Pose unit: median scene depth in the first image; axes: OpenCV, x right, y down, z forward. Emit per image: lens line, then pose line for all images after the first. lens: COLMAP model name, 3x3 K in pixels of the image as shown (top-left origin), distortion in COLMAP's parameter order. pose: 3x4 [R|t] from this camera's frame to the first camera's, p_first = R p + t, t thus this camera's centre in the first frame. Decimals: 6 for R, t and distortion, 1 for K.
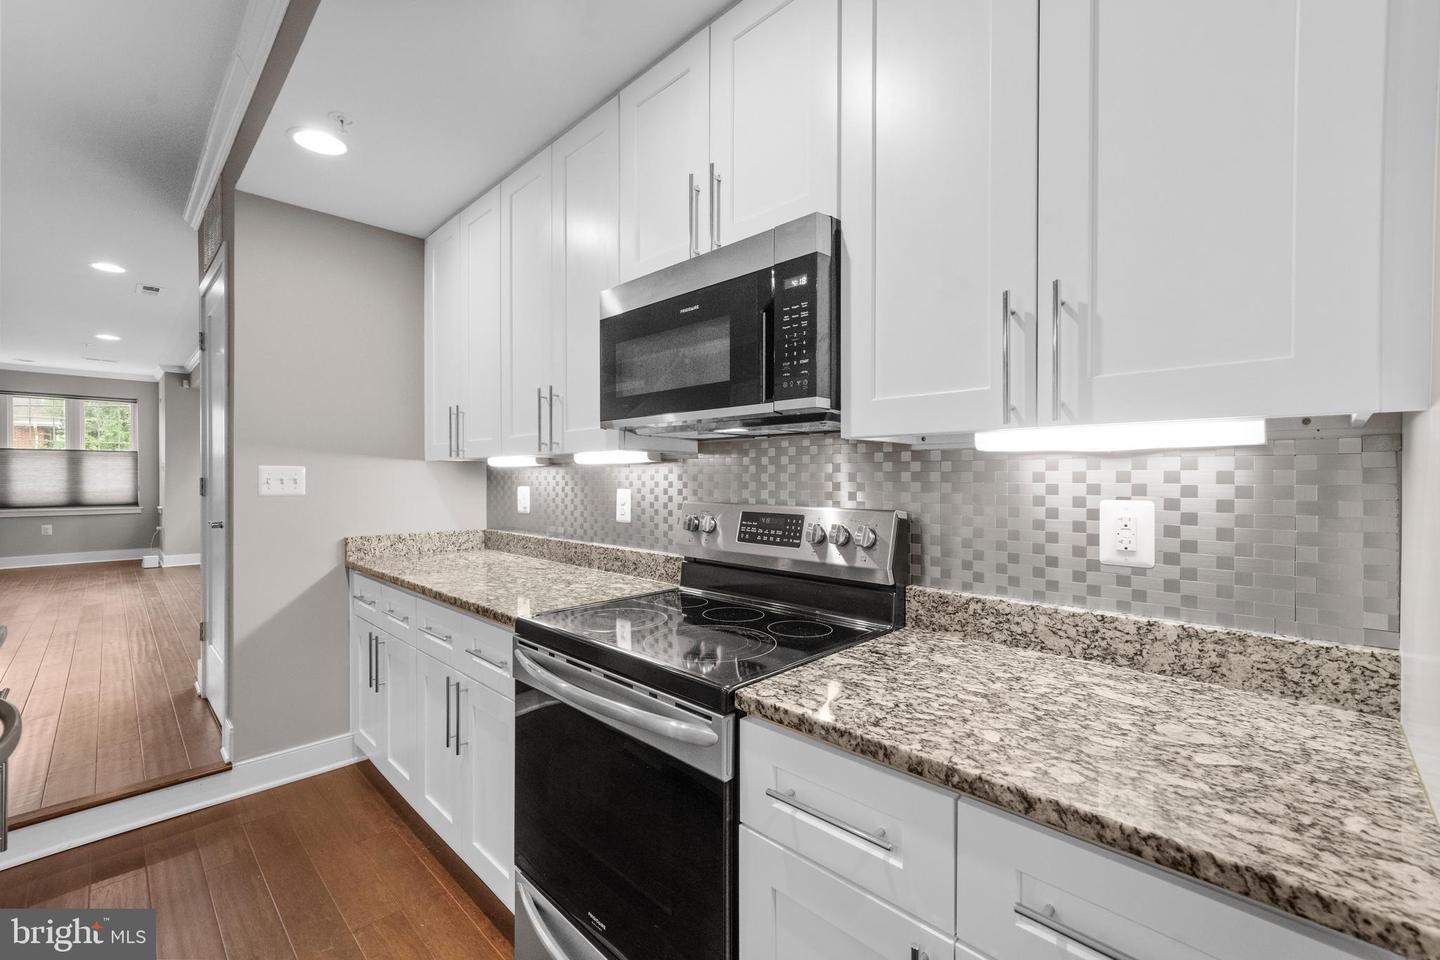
lens RADIAL K [[618.9, 0, 716.9], [0, 618.9, 479.0], [0, 0, 1]] dist [0.000888, 0.000018]
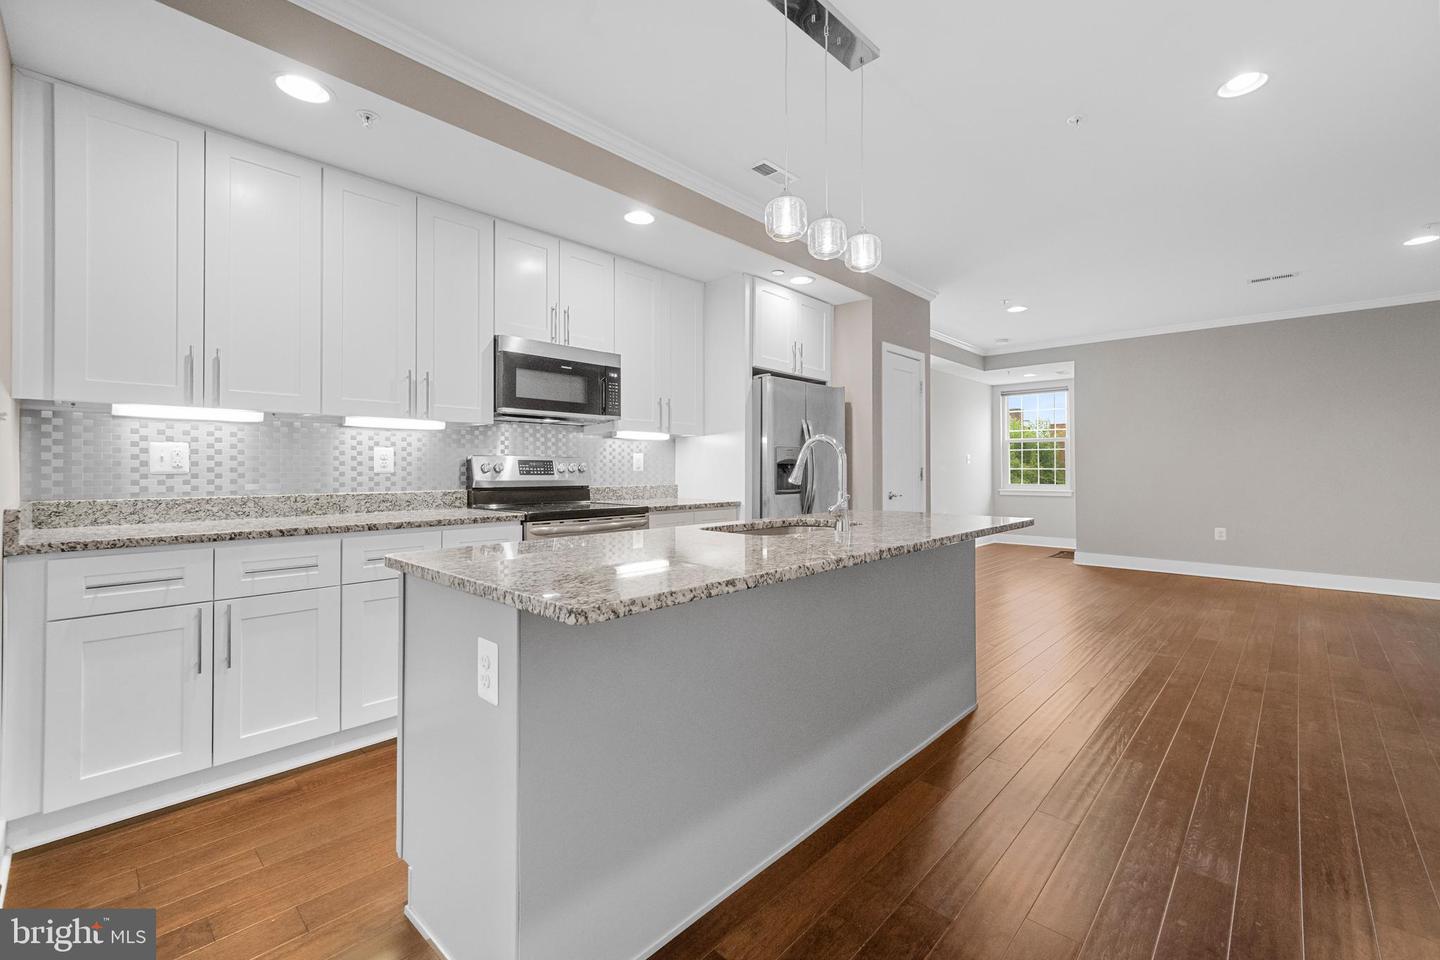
lens RADIAL K [[618.9, 0, 717.0], [0, 618.9, 470.1], [0, 0, 1]] dist [0.000888, 0.000018]
pose [[-0.048002, -0.008420, 0.998812, -2.170577], [-0.002886, 0.999961, 0.008291, 0.073671], [-0.998843, -0.002485, -0.048024, 0.524706]]
